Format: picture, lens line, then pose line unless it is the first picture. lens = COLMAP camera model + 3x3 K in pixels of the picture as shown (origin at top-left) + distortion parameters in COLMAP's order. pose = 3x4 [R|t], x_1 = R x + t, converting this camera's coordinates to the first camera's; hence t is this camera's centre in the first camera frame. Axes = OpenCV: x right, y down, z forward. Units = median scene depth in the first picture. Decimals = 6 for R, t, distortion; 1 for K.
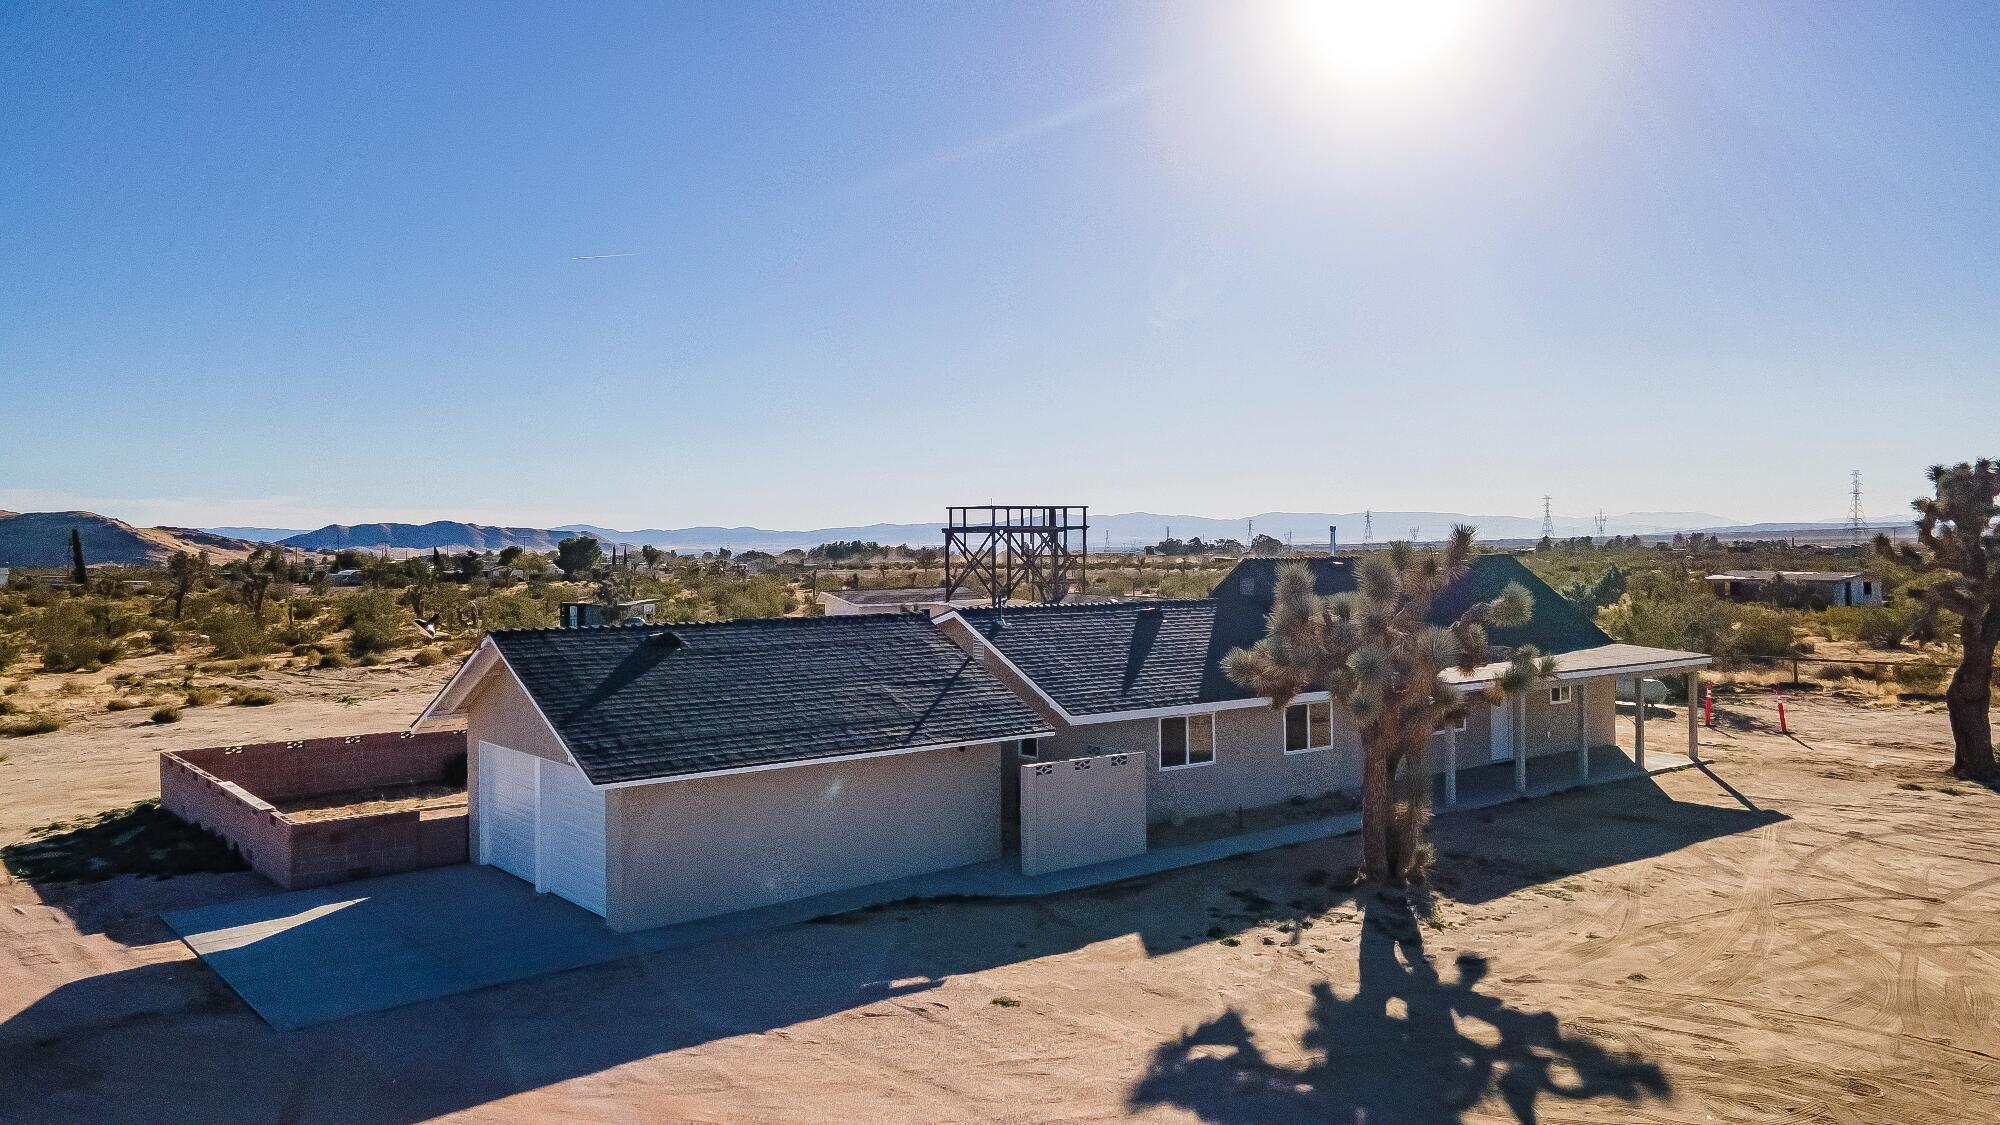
lens RADIAL K [[1417.7, 0, 1004.1], [0, 1417.7, 552.8], [0, 0, 1]] dist [0.035418, 0.006350]
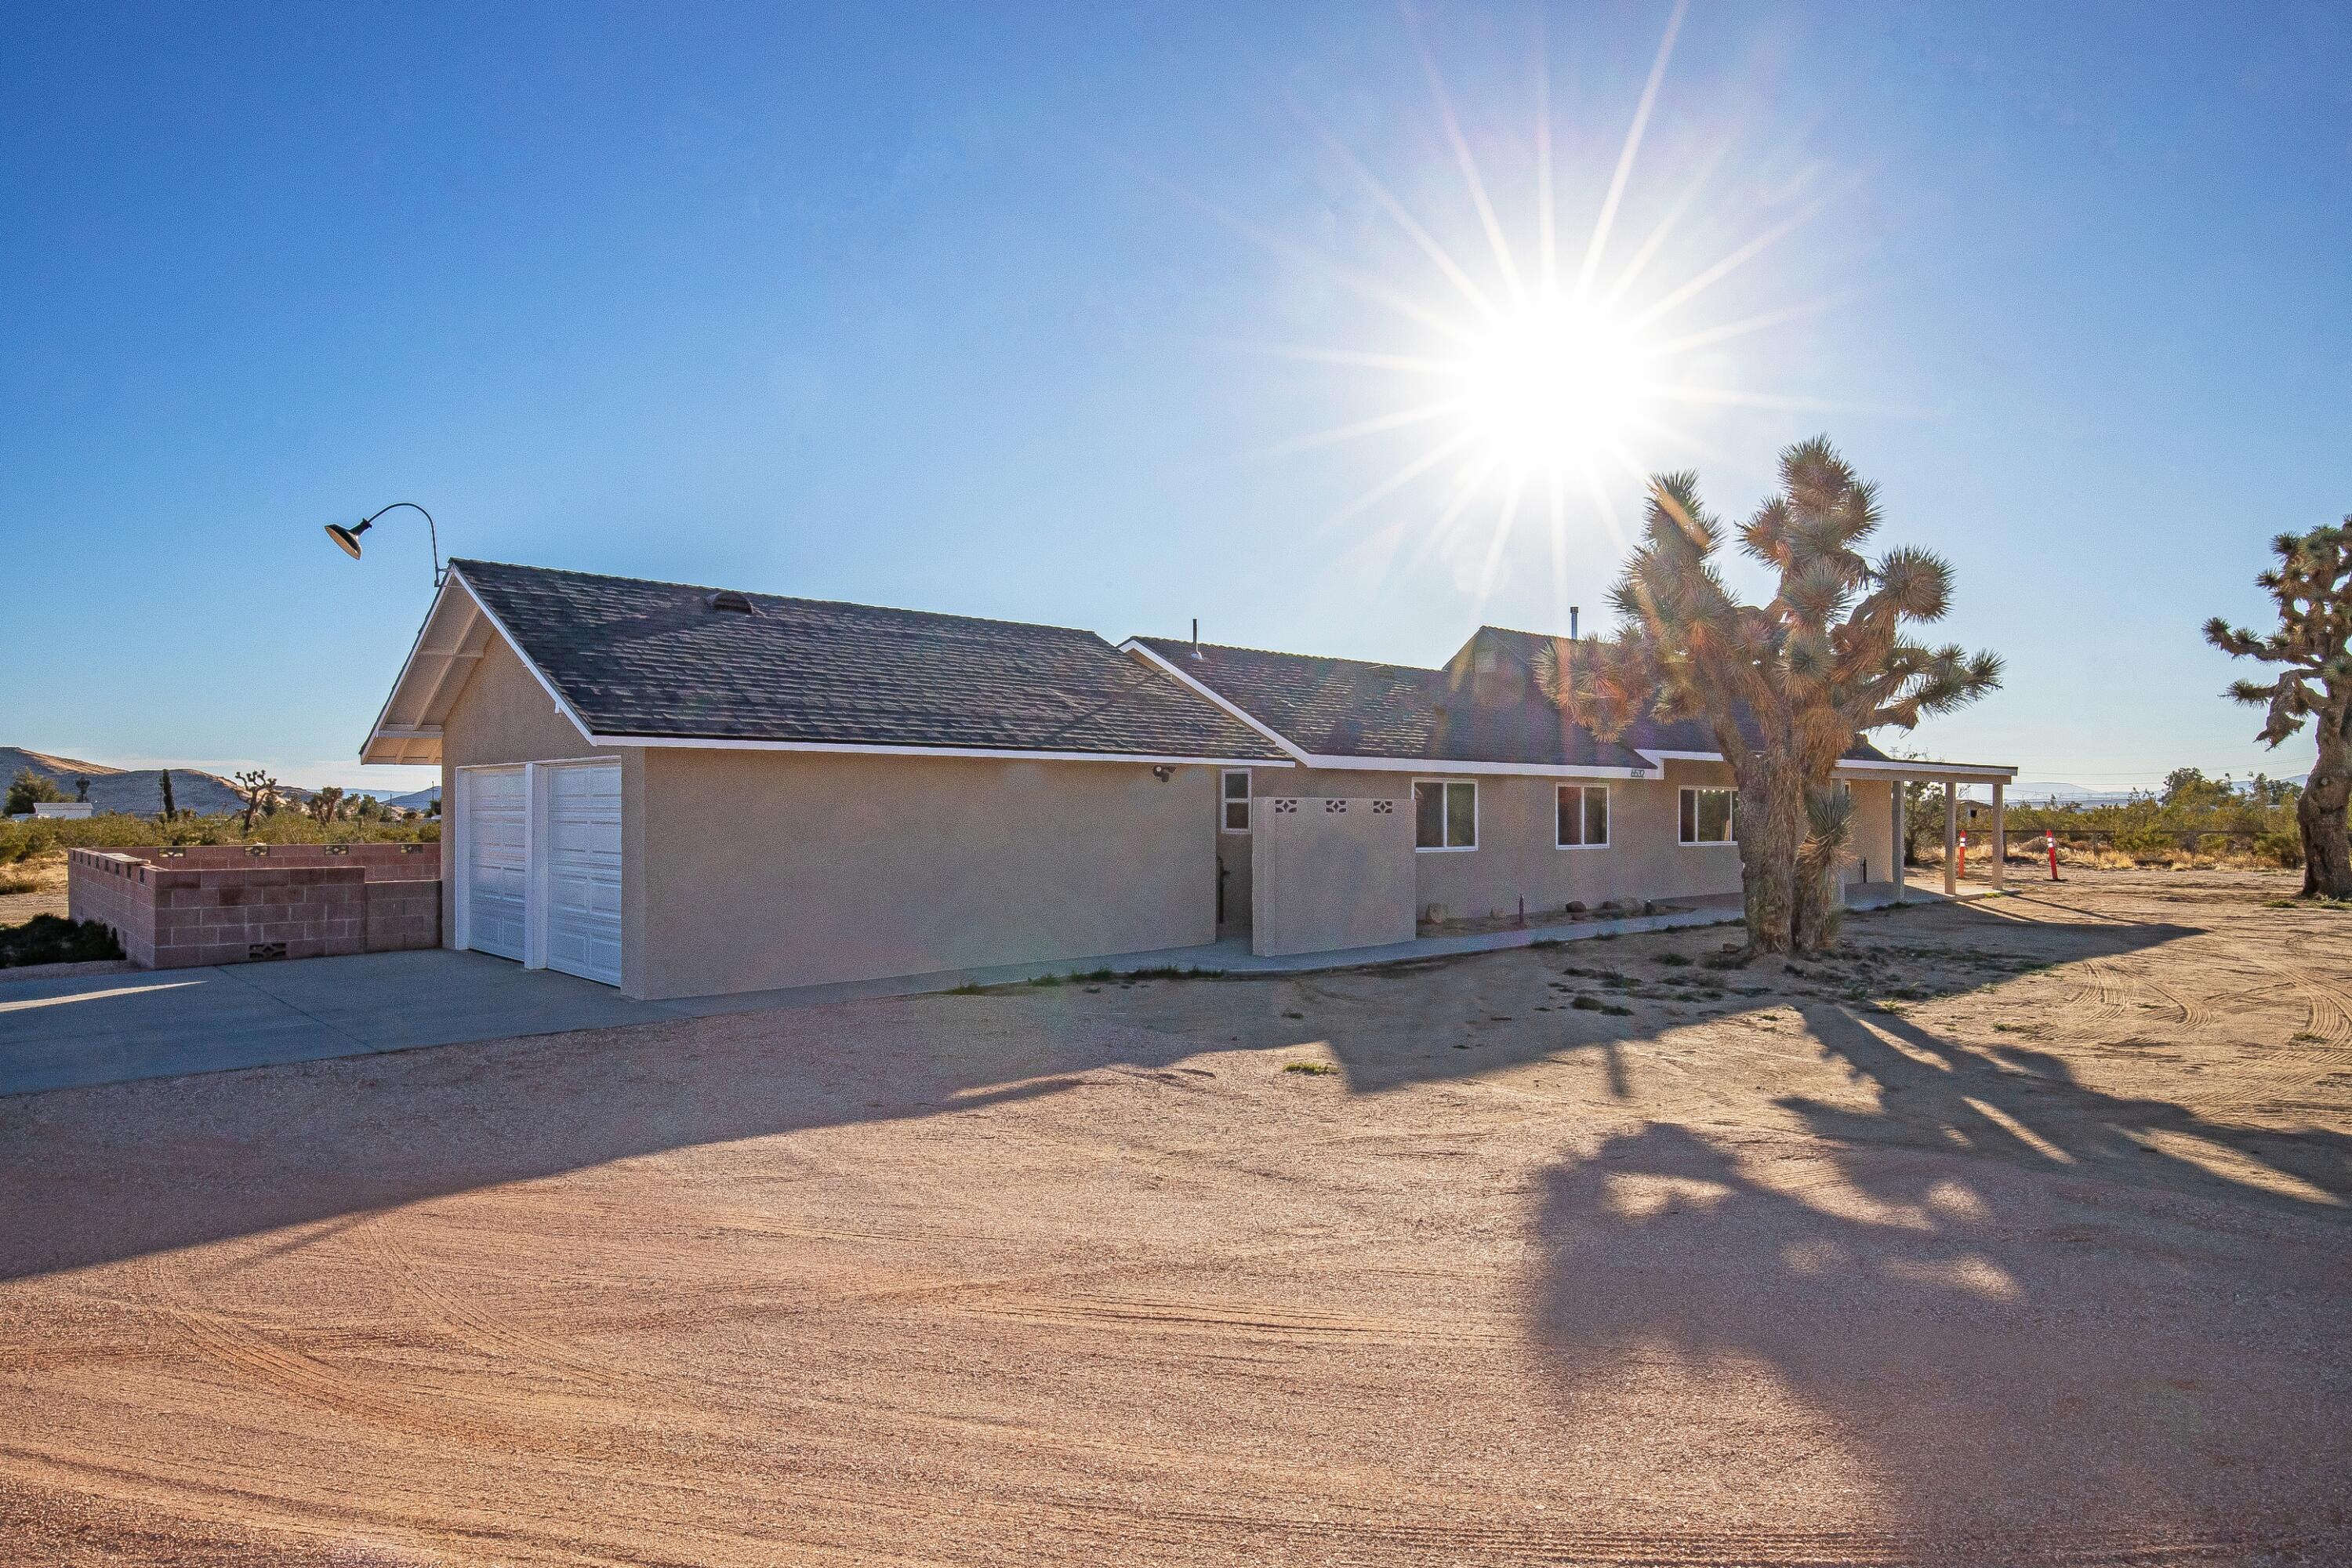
lens RADIAL K [[1405.3, 0, 1178.1], [0, 1405.3, 797.0], [0, 0, 1]] dist [-0.002751, -0.003493]
pose [[0.998602, 0.009169, 0.052053, -0.061131], [-0.008881, 0.999944, -0.005771, 0.158459], [-0.052103, 0.005300, 0.998628, 0.334322]]
